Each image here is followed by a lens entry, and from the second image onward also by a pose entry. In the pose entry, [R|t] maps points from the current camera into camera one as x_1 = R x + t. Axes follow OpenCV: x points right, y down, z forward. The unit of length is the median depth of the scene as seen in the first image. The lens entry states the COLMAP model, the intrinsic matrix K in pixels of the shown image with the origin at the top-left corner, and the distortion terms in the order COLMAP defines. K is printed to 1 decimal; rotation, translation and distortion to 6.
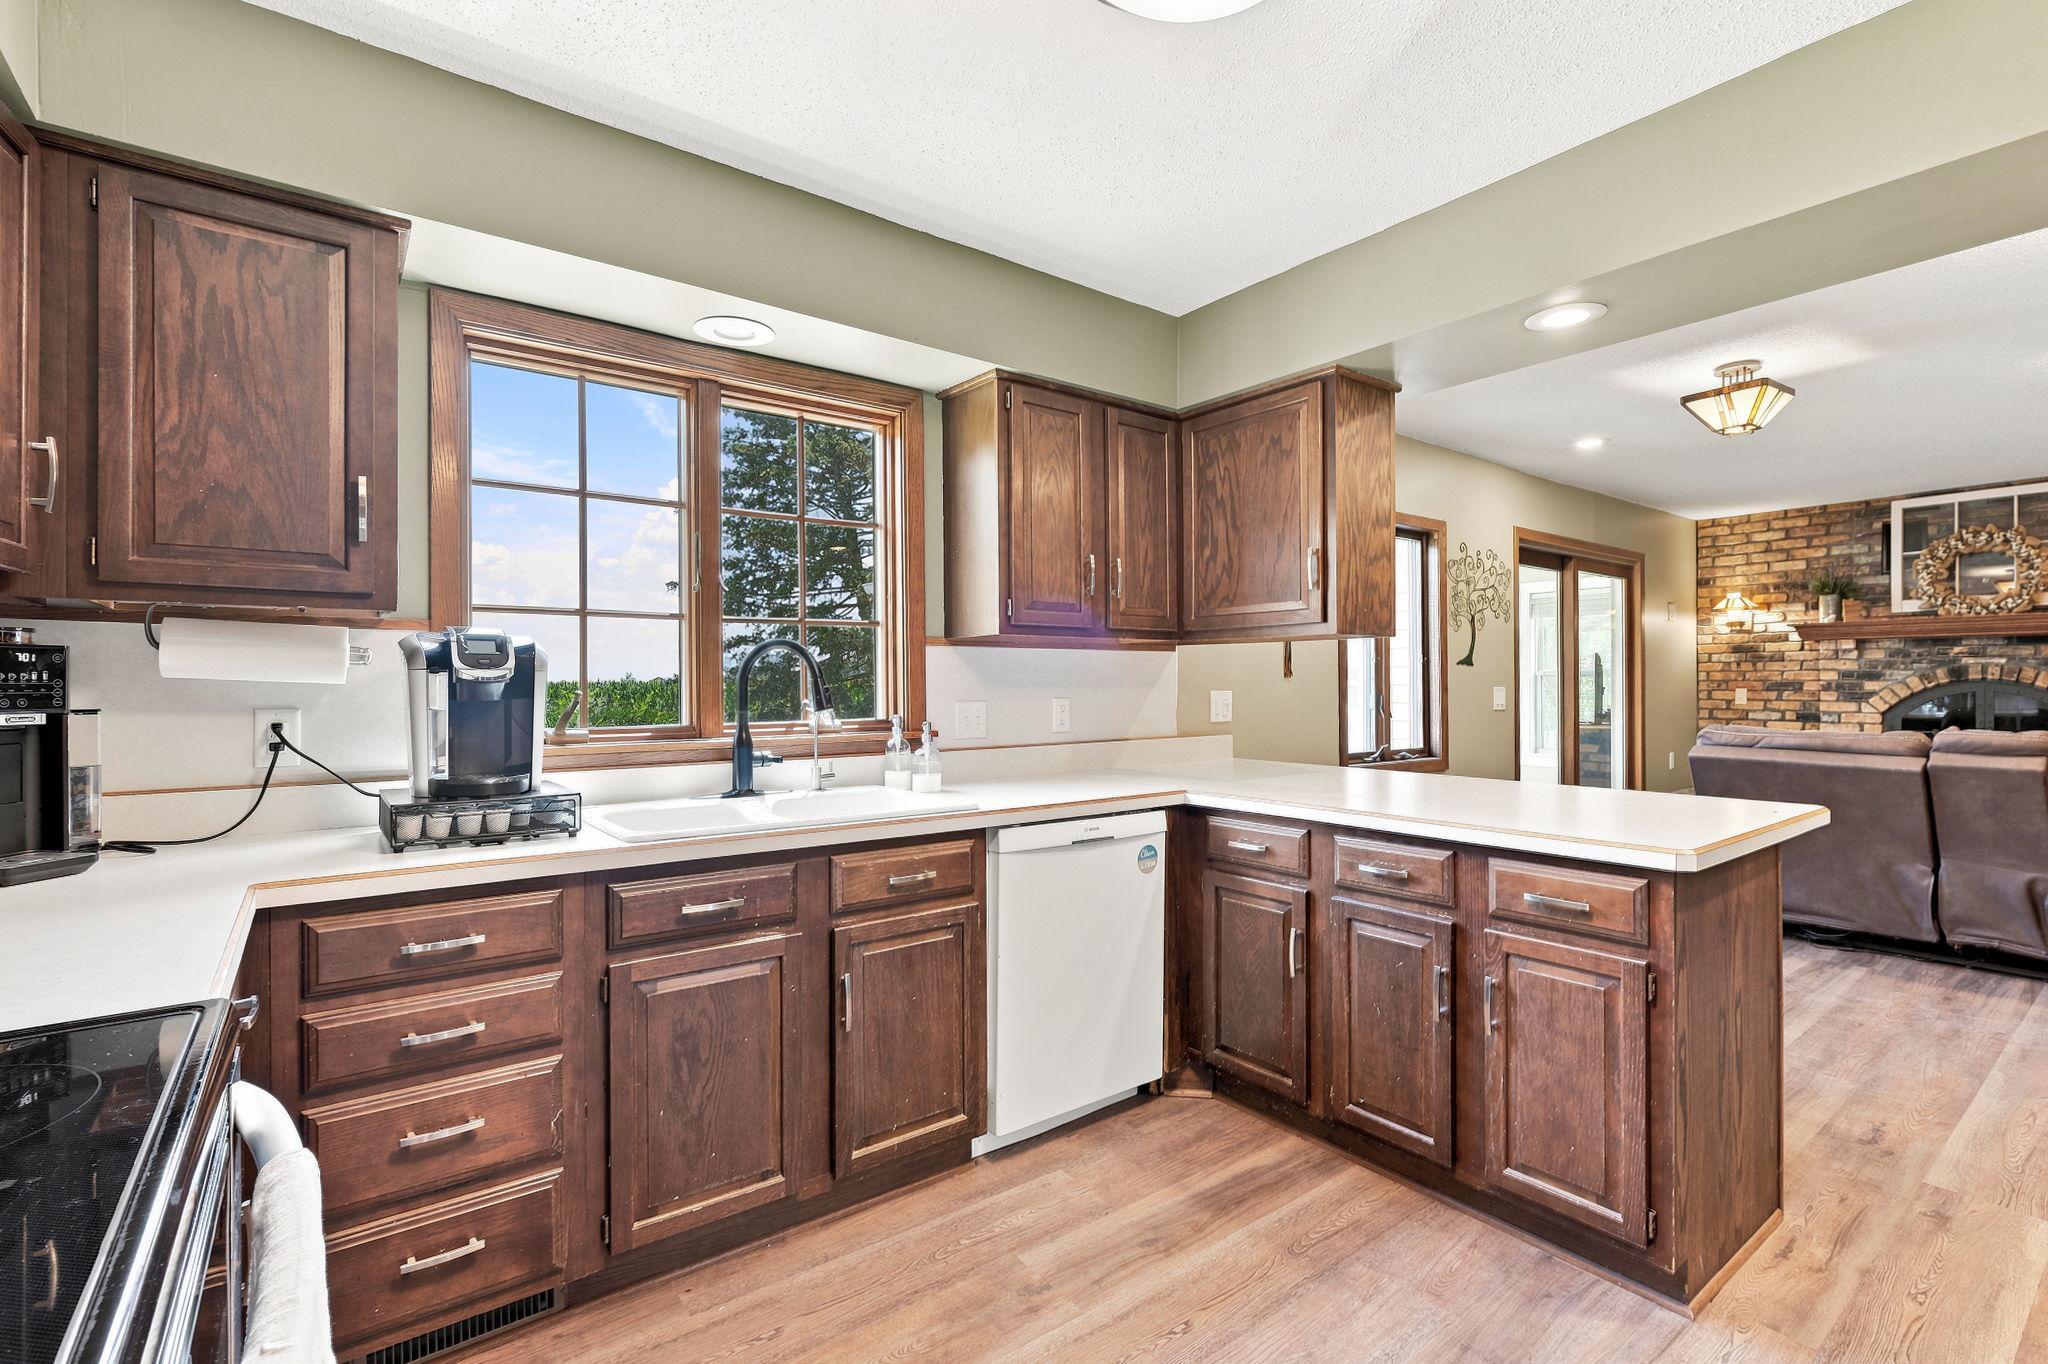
lens RADIAL K [[921.0, 0, 1020.3], [0, 921.0, 689.0], [0, 0, 1]] dist [-0.000965, -0.000055]
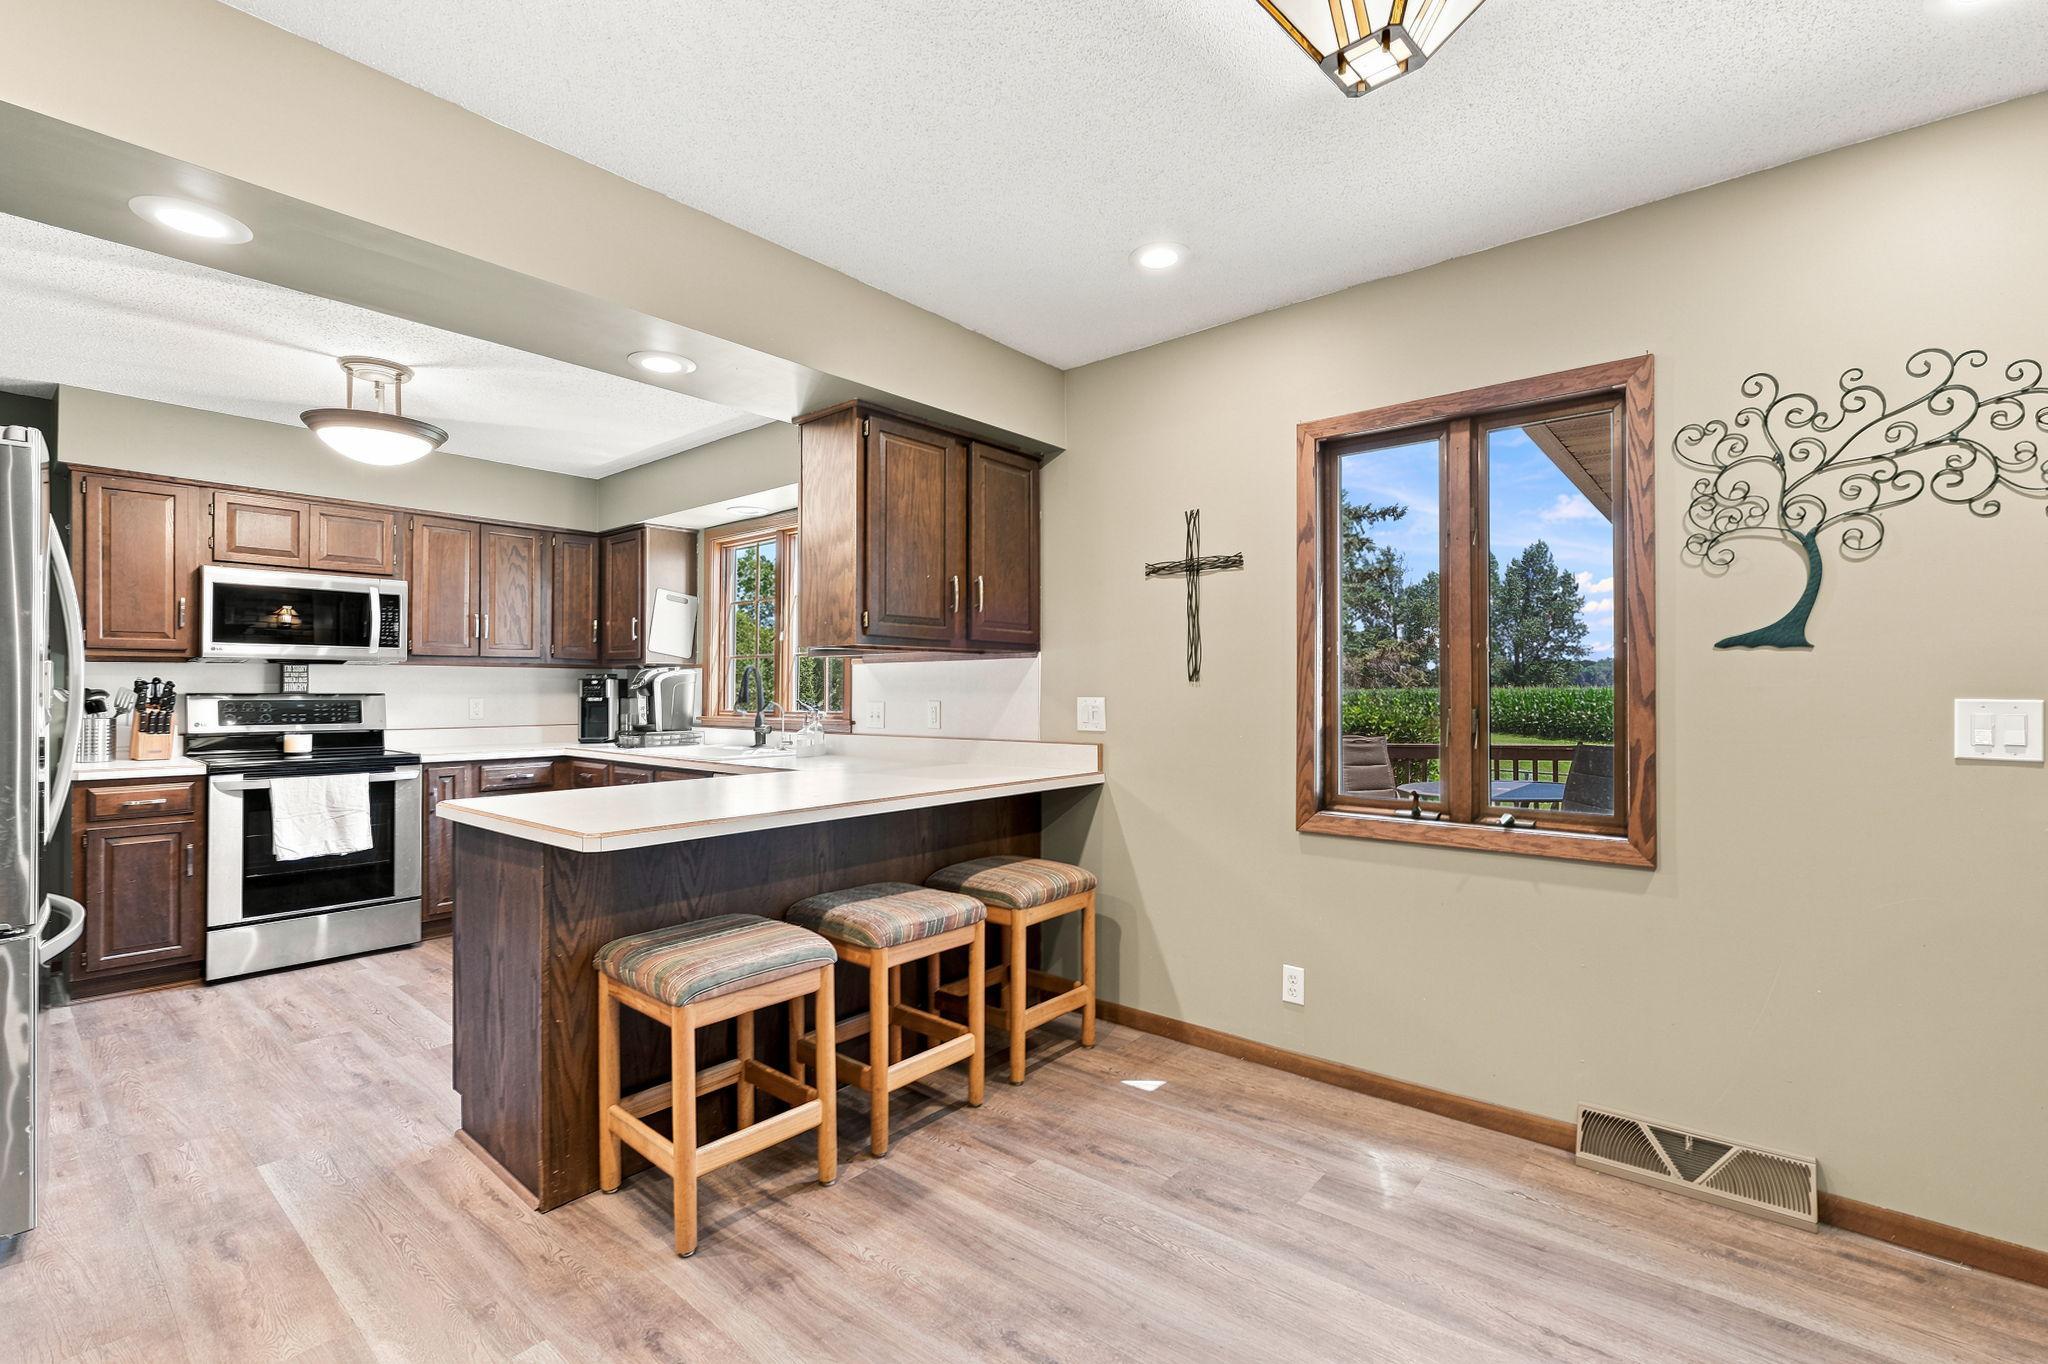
lens RADIAL K [[901.8, 0, 1015.7], [0, 901.8, 683.4], [0, 0, 1]] dist [-0.003712, -0.000188]
pose [[0.219876, -0.005488, -0.975512, 0.652396], [-0.003008, 0.999976, -0.006304, -0.003113], [0.975523, 0.004320, 0.219854, 0.439058]]
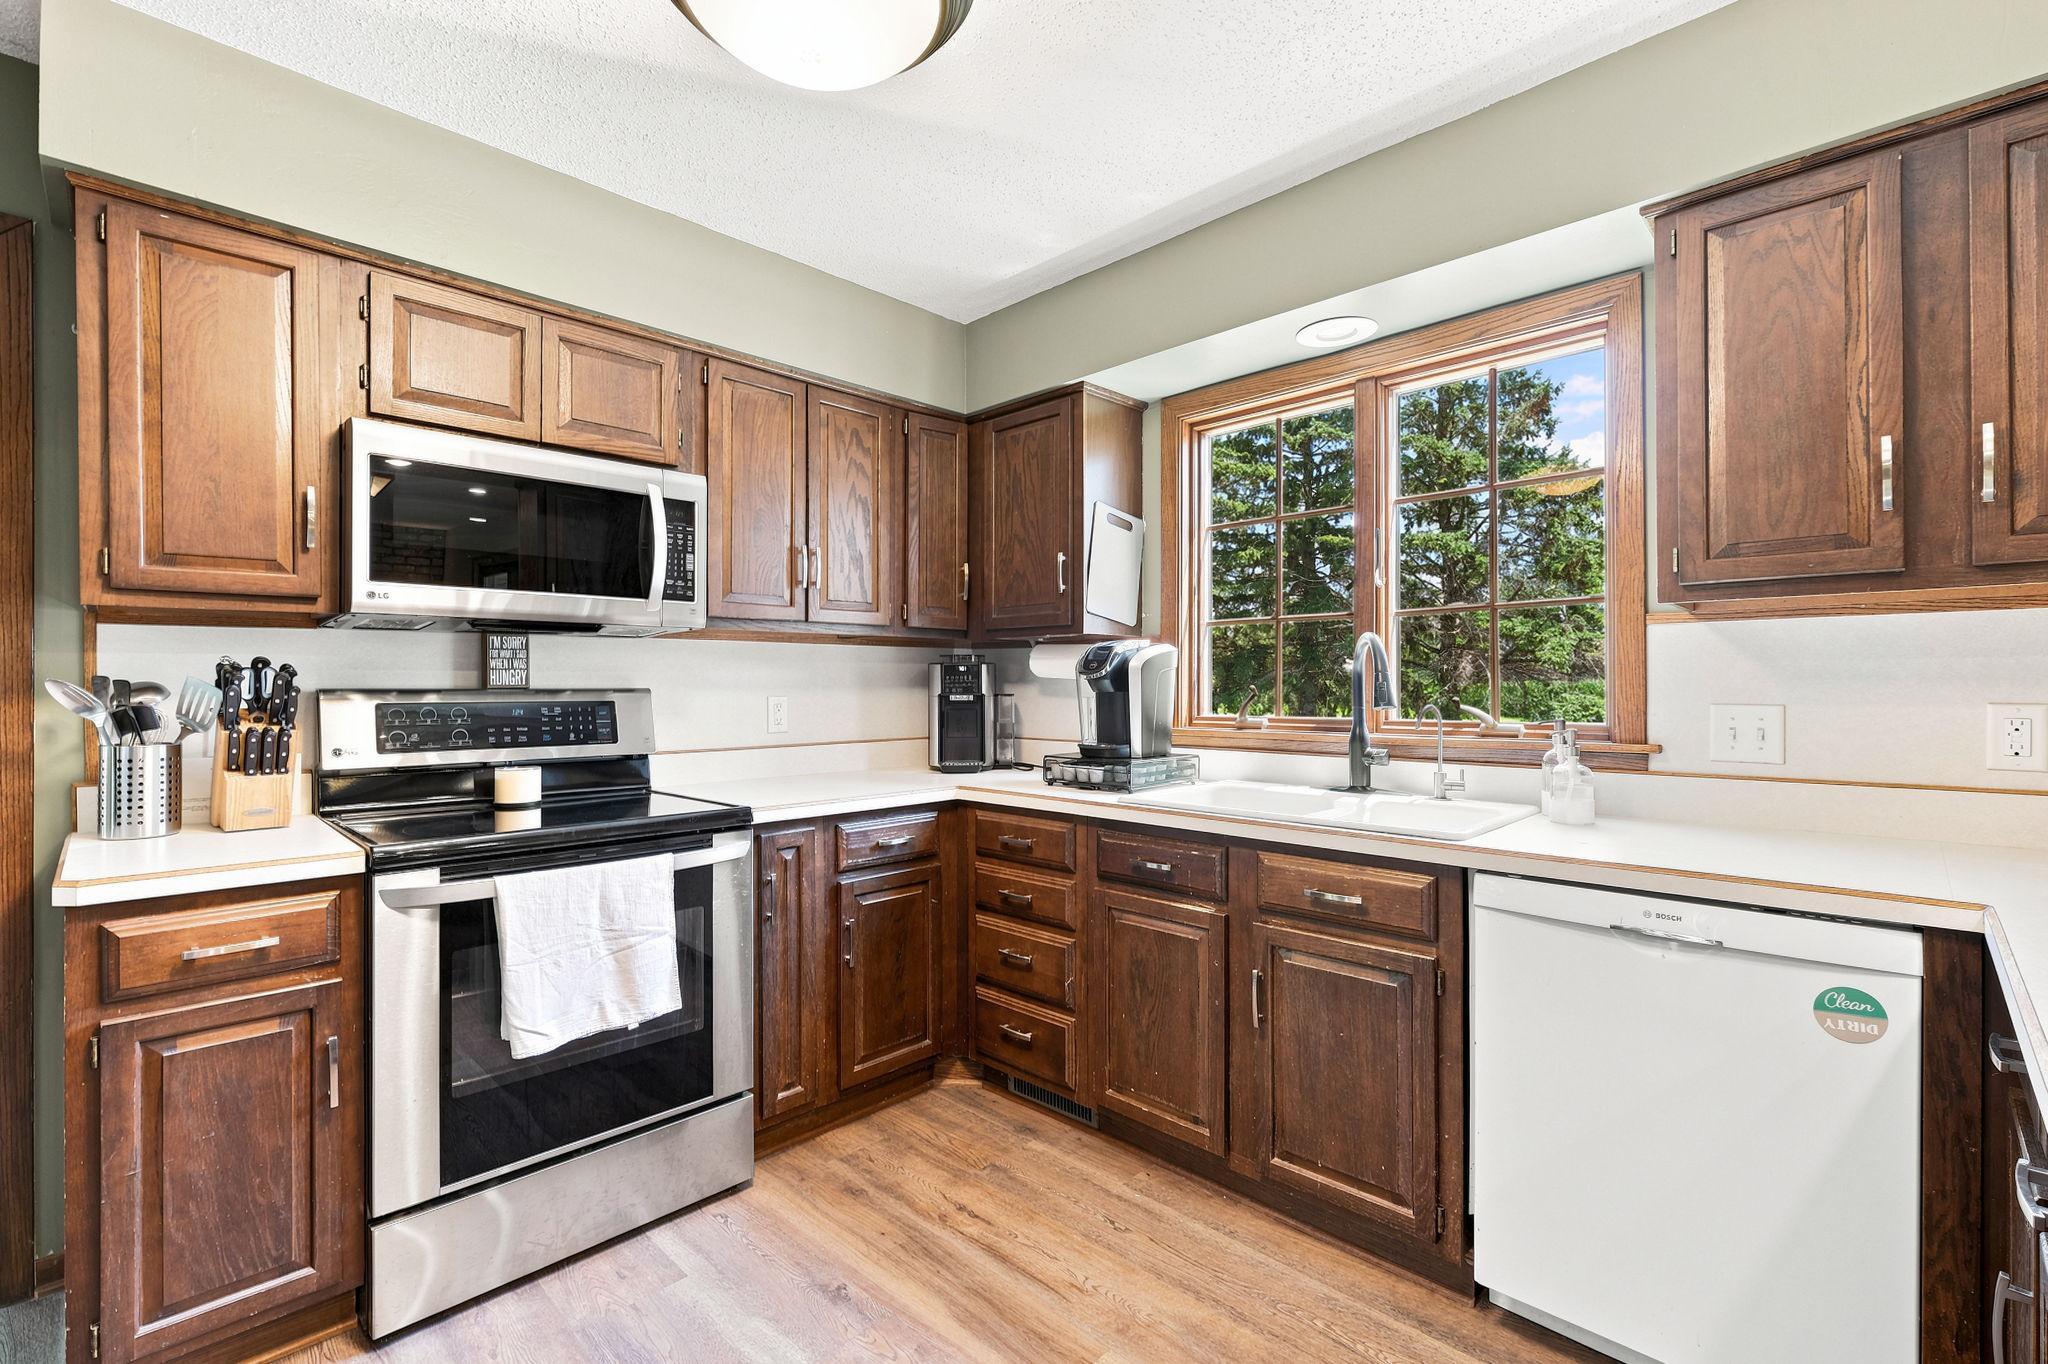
lens RADIAL K [[907.3, 0, 1015.2], [0, 907.3, 680.3], [0, 0, 1]] dist [-0.001122, -0.000698]
pose [[0.145040, -0.000937, -0.989425, 0.254516], [-0.000585, 0.999999, -0.001033, -0.001360], [0.989426, 0.000729, 0.145039, 0.203220]]
